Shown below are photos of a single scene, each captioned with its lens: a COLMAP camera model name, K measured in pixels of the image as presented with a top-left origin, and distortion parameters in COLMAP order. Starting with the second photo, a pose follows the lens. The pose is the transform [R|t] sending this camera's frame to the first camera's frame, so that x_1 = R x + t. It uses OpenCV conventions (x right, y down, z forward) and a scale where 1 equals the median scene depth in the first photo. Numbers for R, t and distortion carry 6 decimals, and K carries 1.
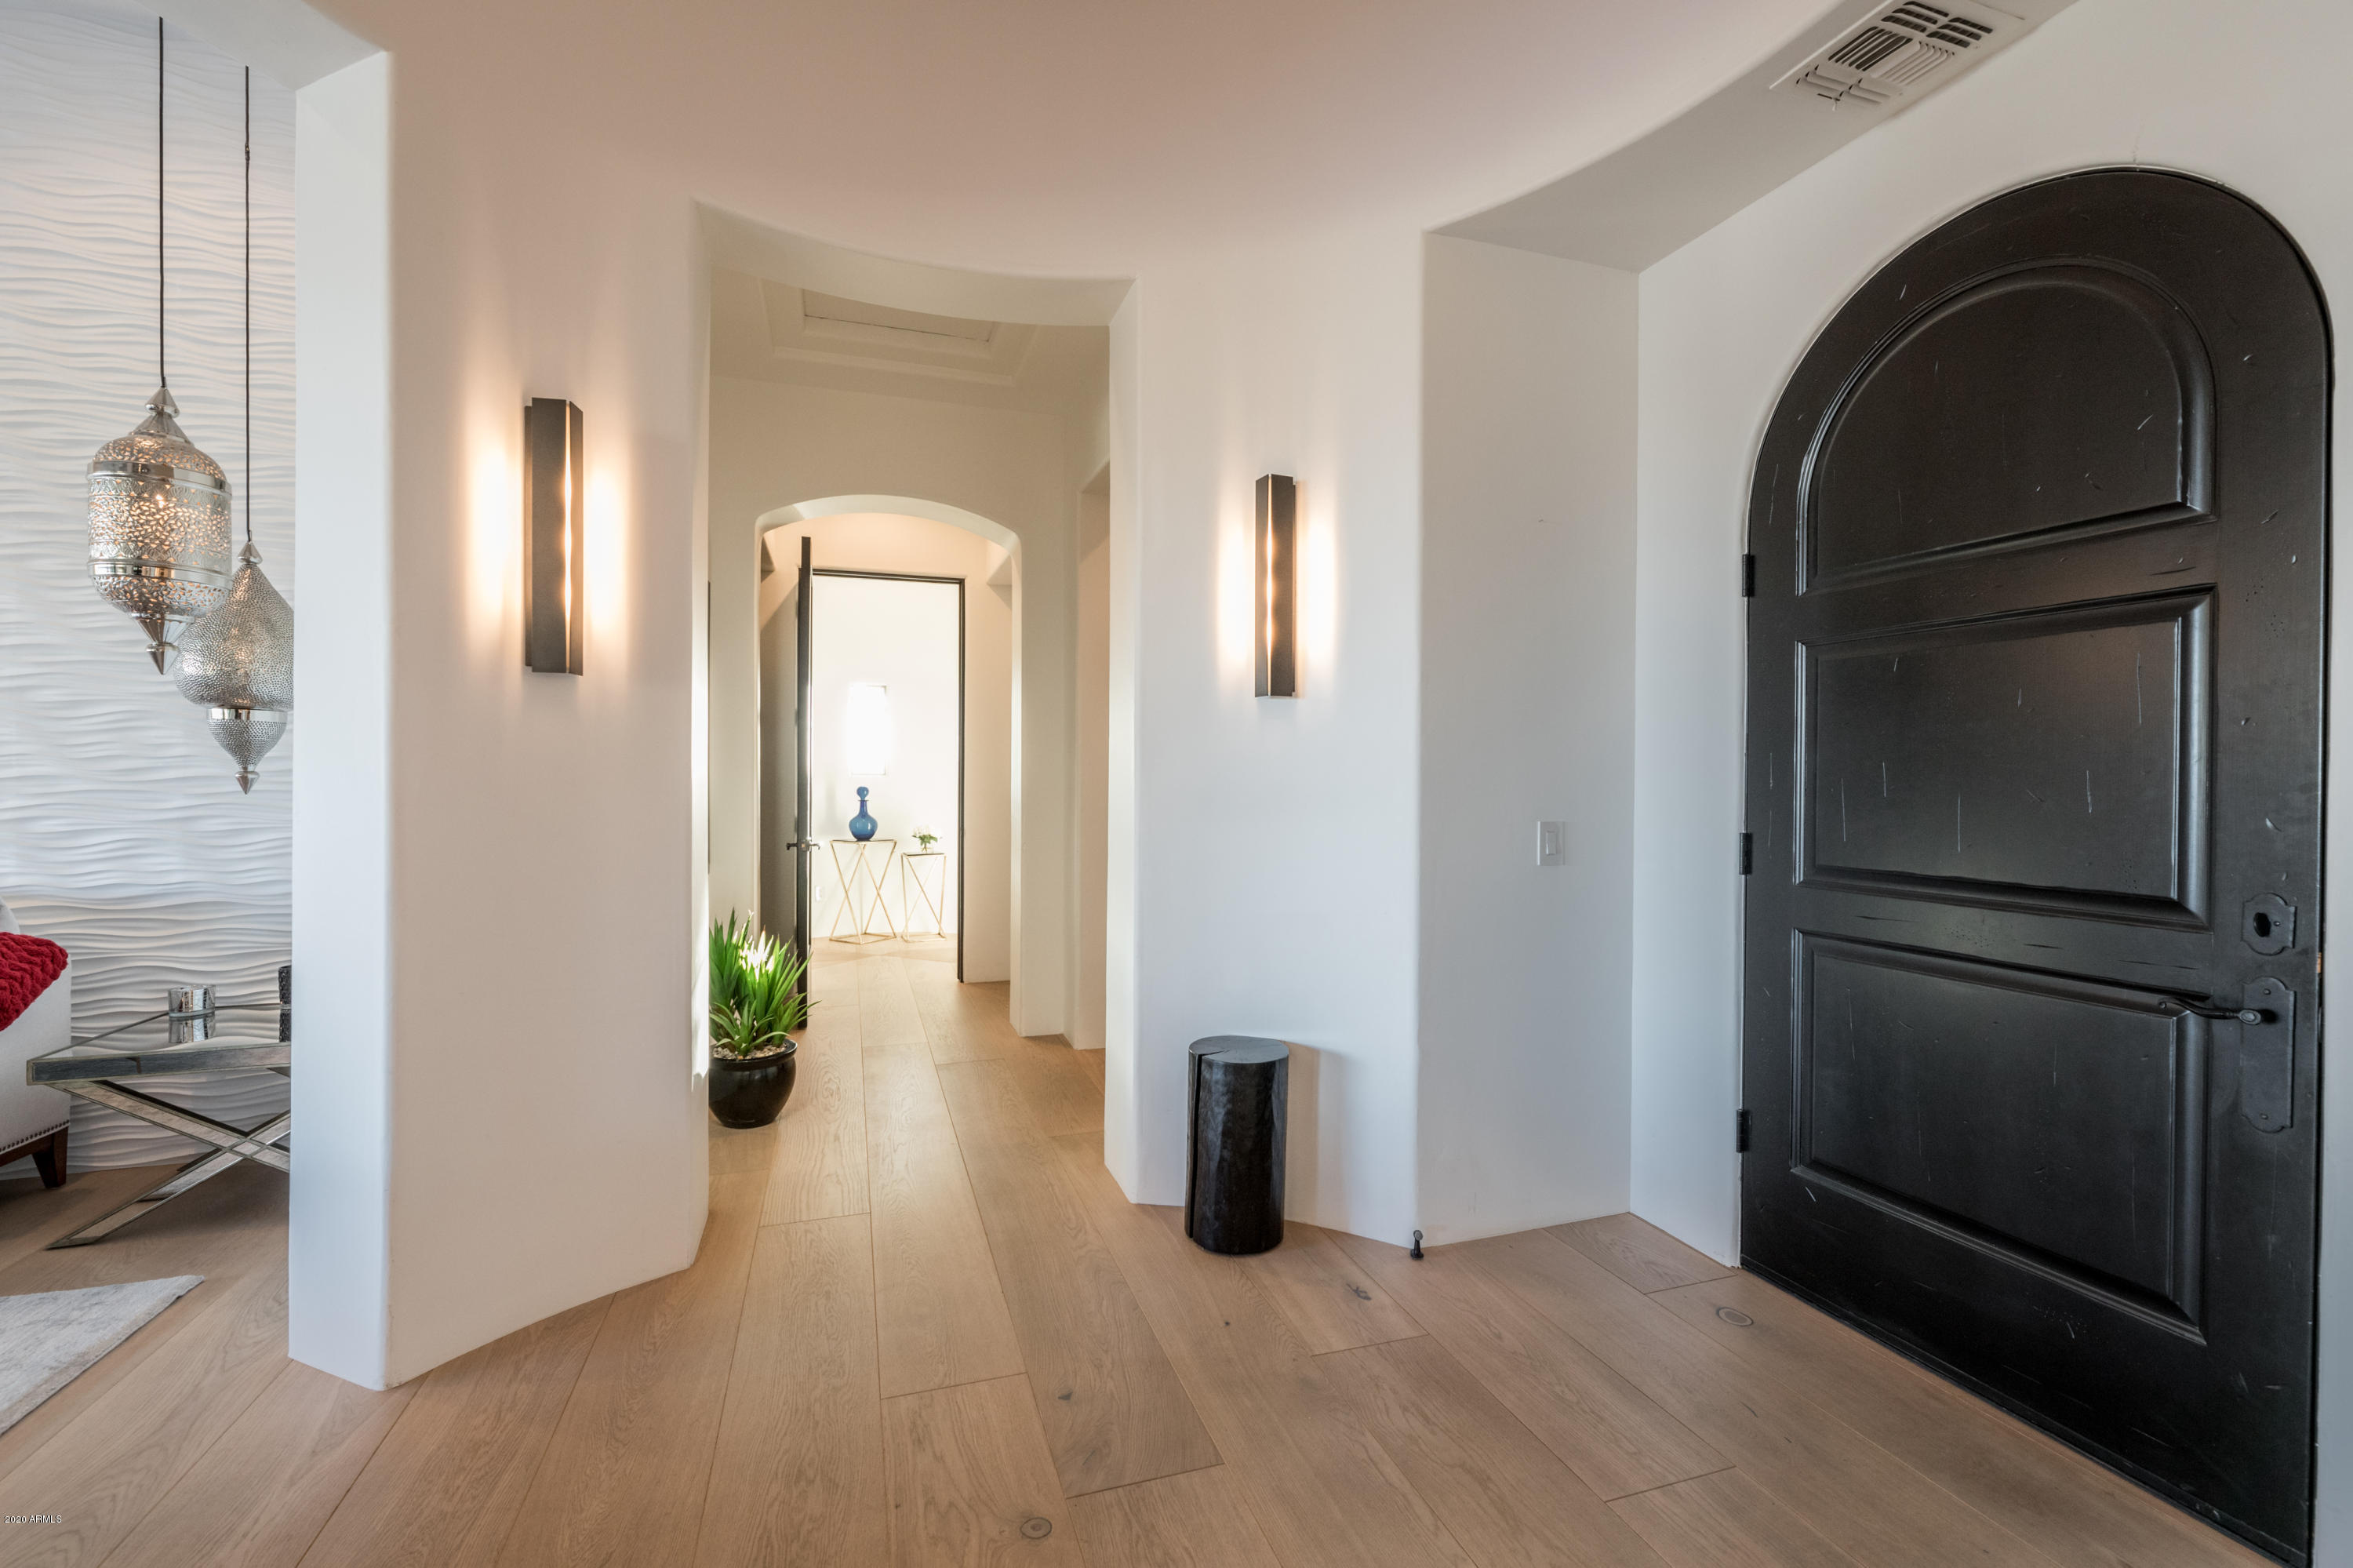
lens RADIAL K [[998.5, 0, 1178.9], [0, 998.5, 776.1], [0, 0, 1]] dist [-0.000959, -0.000148]
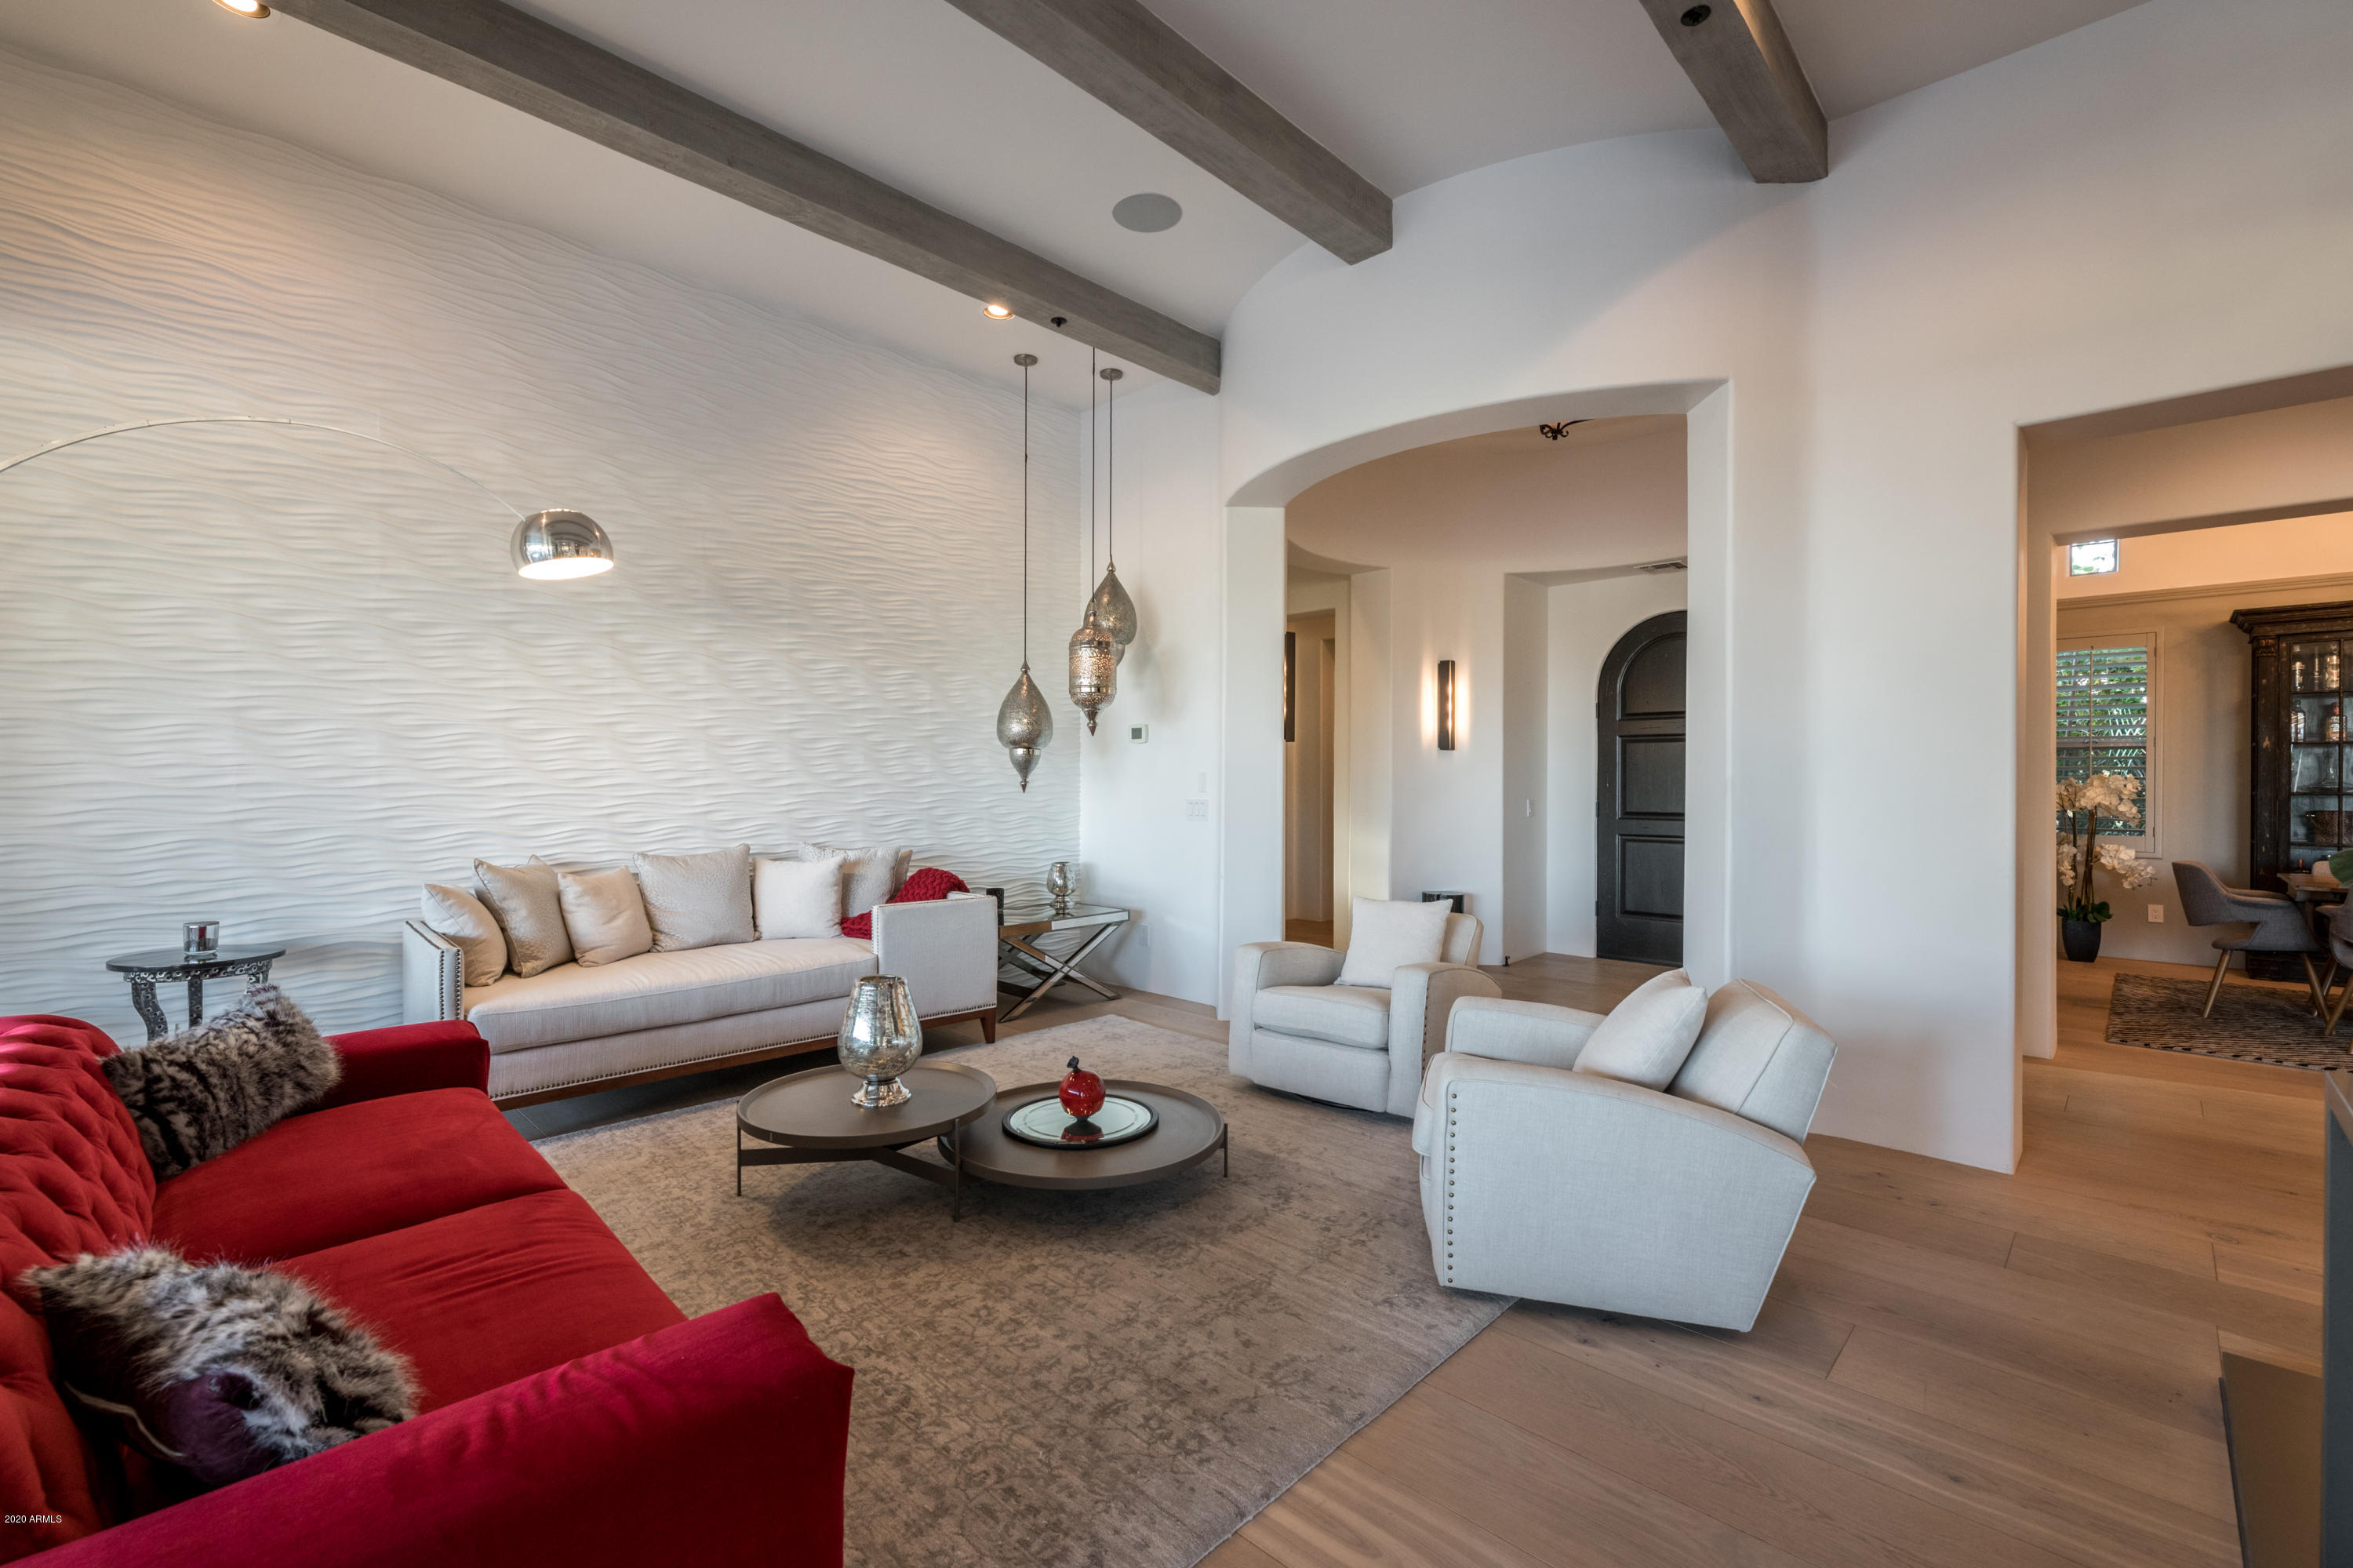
lens RADIAL K [[998.5, 0, 1182.3], [0, 998.5, 780.2], [0, 0, 1]] dist [-0.000959, -0.000148]
pose [[0.886815, -0.001339, 0.462123, -1.606342], [0.002487, 0.999995, -0.001874, -0.002738], [-0.462119, 0.002811, 0.886814, -0.864819]]
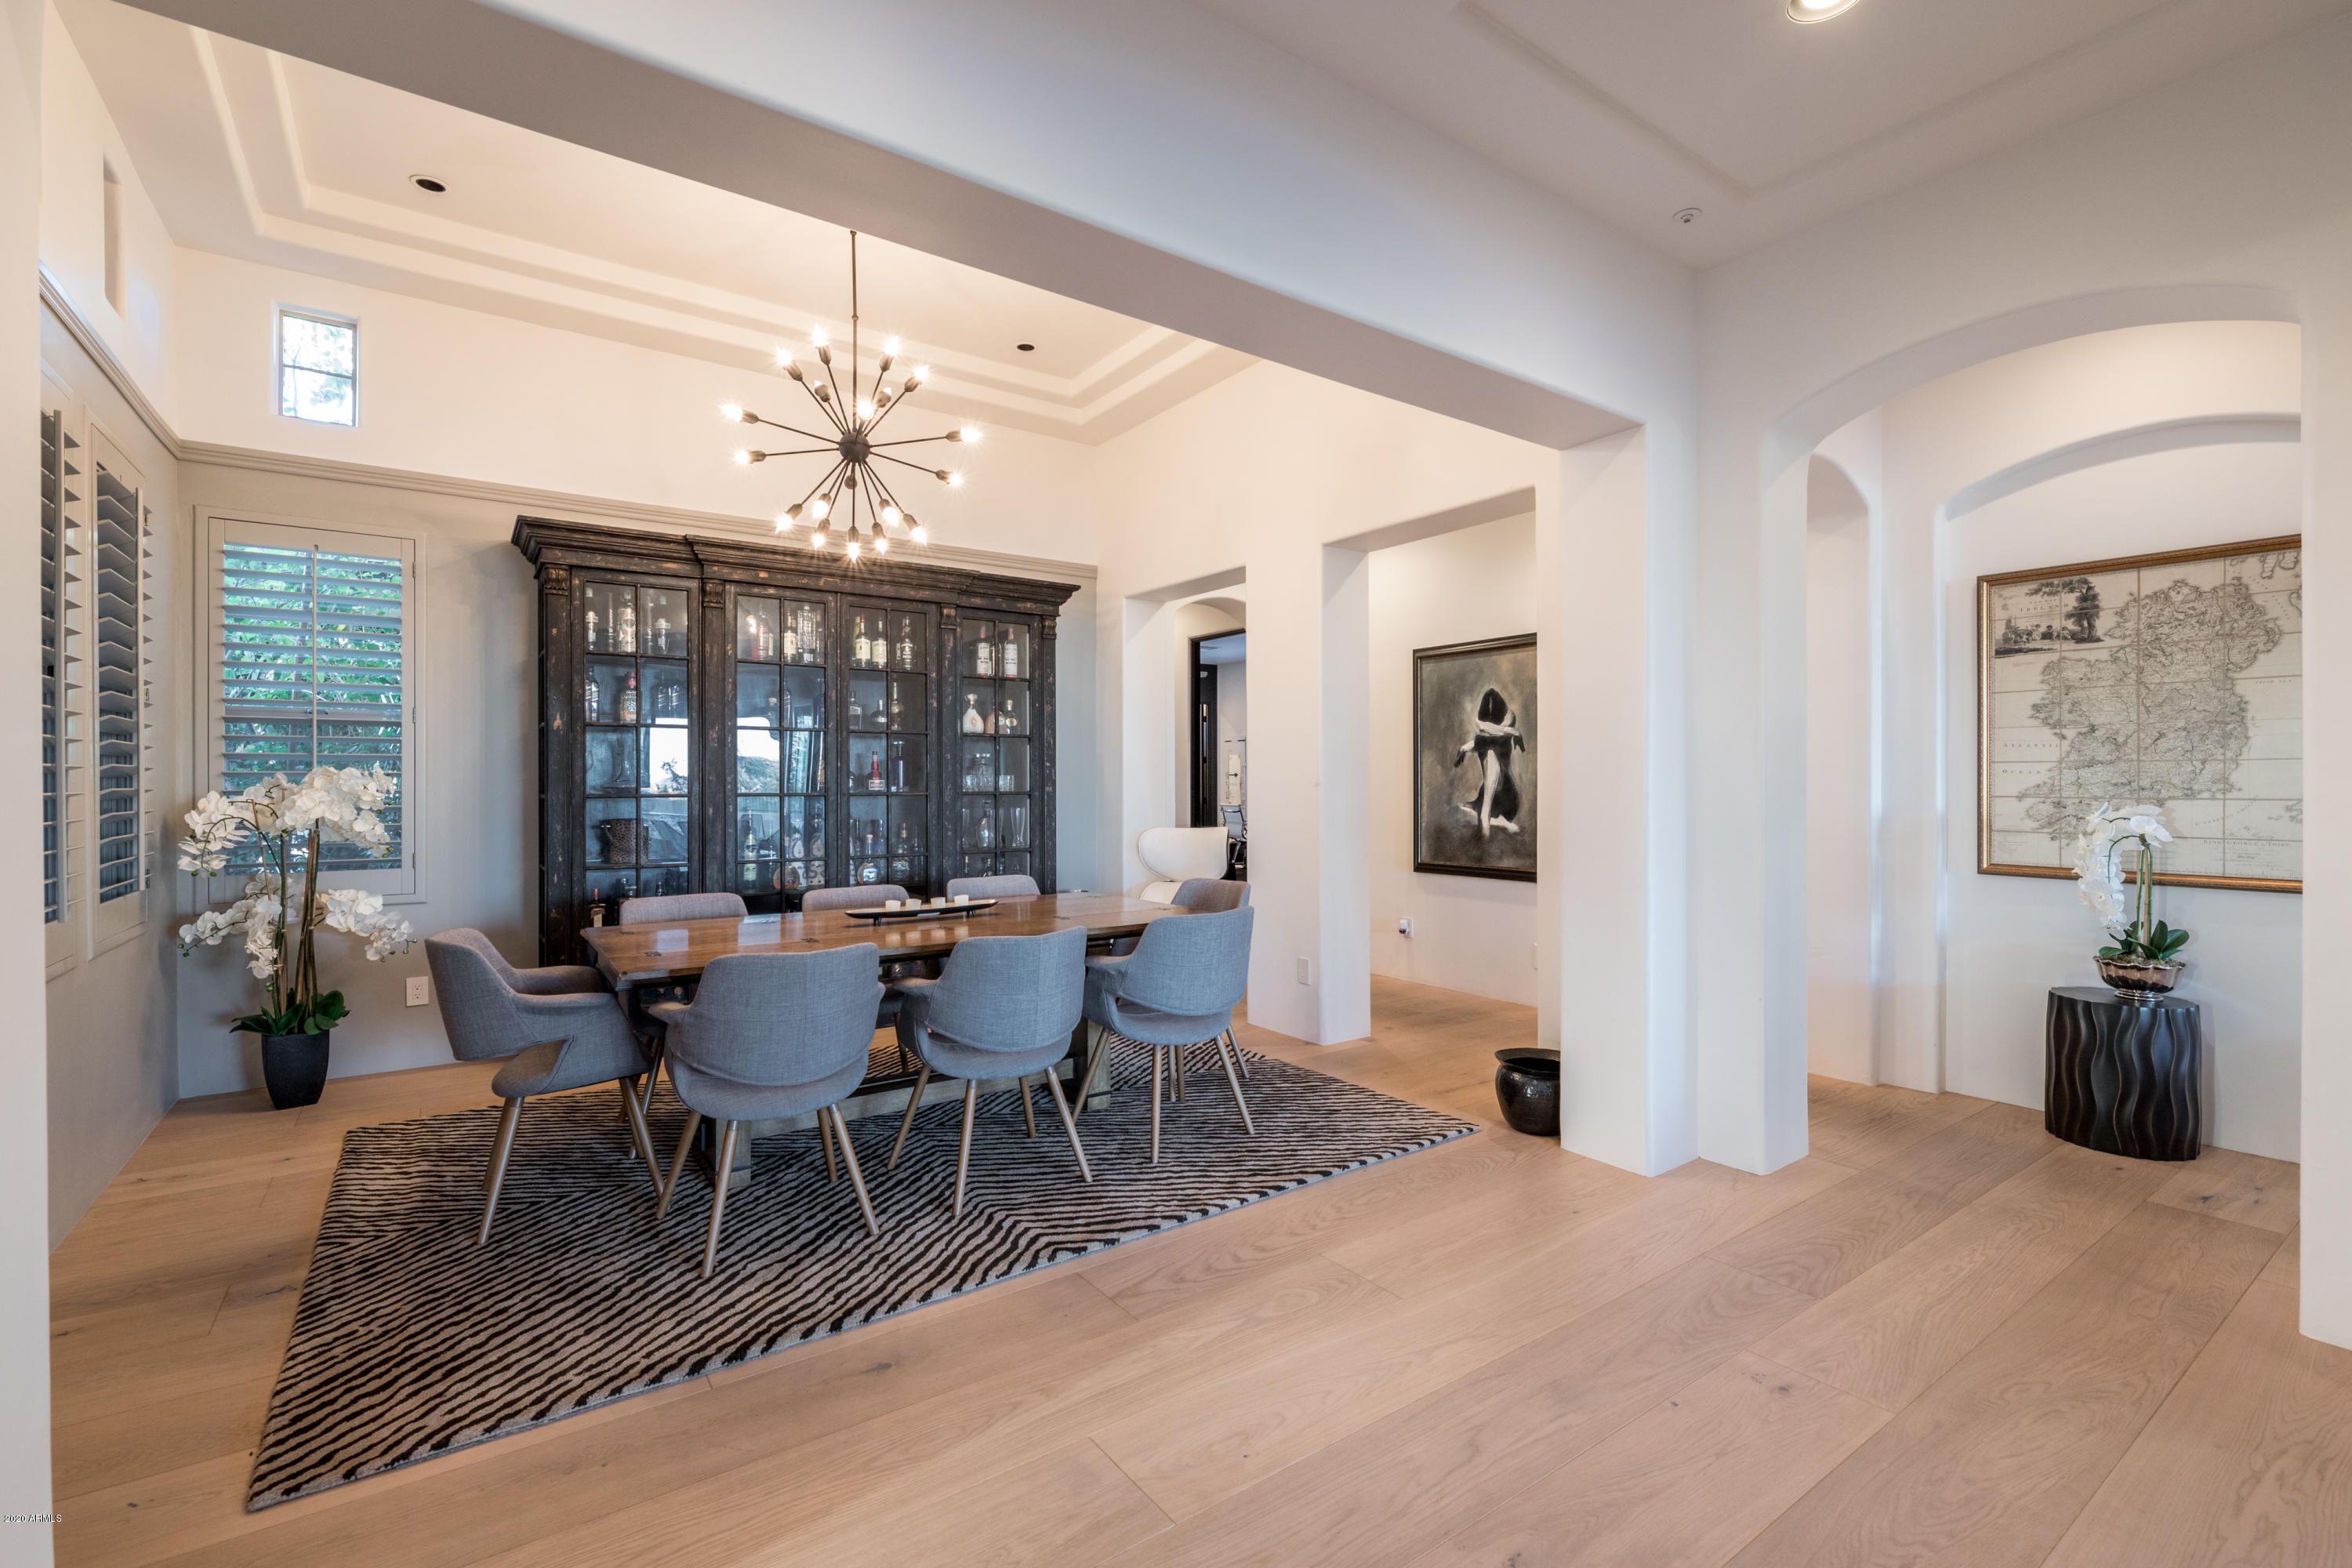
lens RADIAL K [[1032.4, 0, 1171.8], [0, 1032.4, 783.6], [0, 0, 1]] dist [0.000301, -0.000134]
pose [[-0.287801, -0.002451, 0.957687, 0.757848], [0.007366, 0.999961, 0.004773, 0.016659], [-0.957662, 0.008428, -0.287772, -0.167256]]
